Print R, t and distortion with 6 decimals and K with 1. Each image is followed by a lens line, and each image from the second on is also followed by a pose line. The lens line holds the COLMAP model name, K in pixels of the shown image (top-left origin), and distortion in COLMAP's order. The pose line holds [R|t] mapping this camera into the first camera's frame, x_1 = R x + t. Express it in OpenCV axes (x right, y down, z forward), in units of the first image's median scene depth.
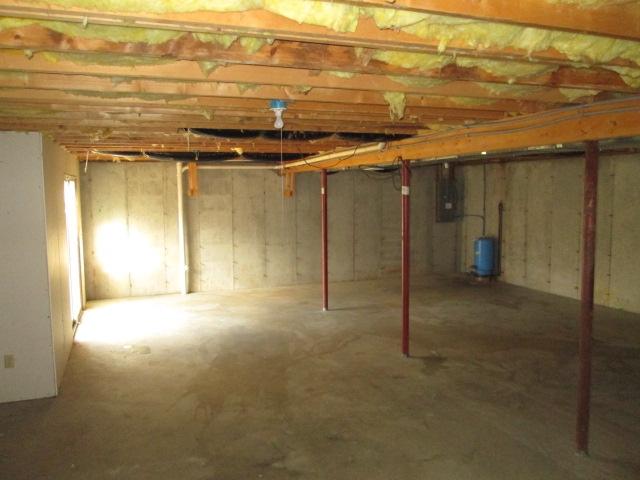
lens RADIAL K [[552.8, 0, 320.0], [0, 552.8, 240.0], [0, 0, 1]] dist [-0.060610, 0.004196]
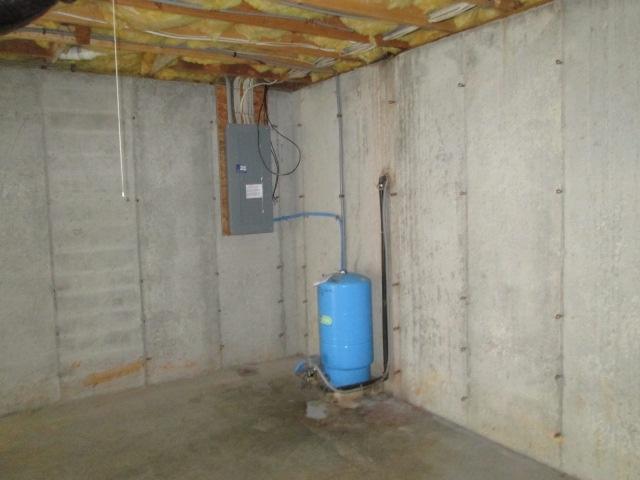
lens RADIAL K [[534.9, 0, 320.0], [0, 534.9, 240.0], [0, 0, 1]] dist [-0.014980, 0.004450]
pose [[0.981604, -0.040257, 0.186634, 0.219412], [0.041164, 0.999152, -0.000988, -0.027032], [-0.186436, 0.008653, 0.982429, 0.660223]]
